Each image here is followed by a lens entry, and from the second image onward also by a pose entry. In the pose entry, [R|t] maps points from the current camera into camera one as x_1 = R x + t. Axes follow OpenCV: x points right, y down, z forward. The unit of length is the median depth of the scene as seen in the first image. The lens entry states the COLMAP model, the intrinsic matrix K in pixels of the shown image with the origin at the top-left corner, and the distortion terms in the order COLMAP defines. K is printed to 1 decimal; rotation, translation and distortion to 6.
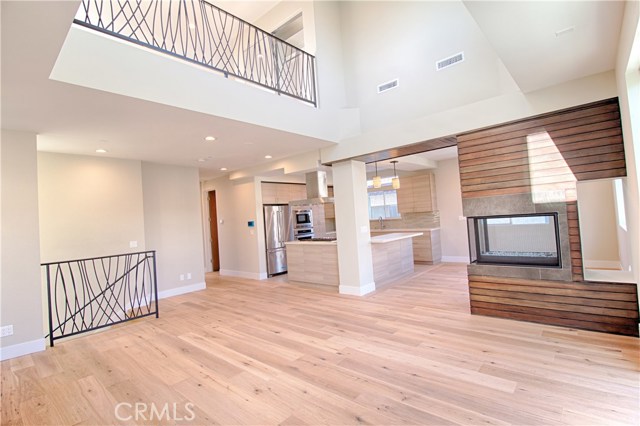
lens RADIAL K [[299.9, 0, 321.1], [0, 299.9, 210.9], [0, 0, 1]] dist [-0.012519, -0.002192]
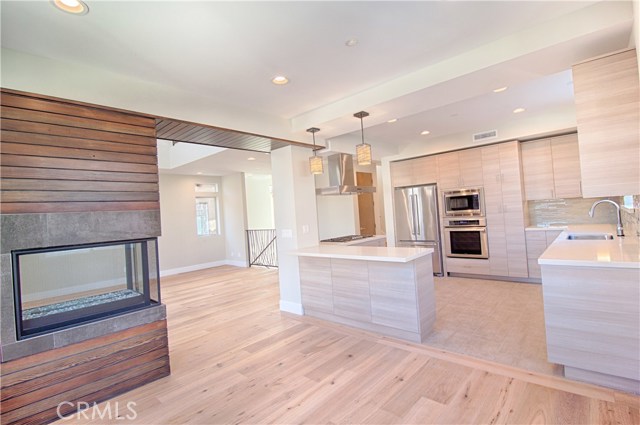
lens RADIAL K [[299.9, 0, 319.3], [0, 299.9, 209.9], [0, 0, 1]] dist [-0.012519, -0.002192]
pose [[0.002832, 0.054965, -0.998484, 1.286148], [0.090641, 0.994364, 0.054995, -0.050594], [0.995880, -0.090659, -0.002166, 1.503231]]
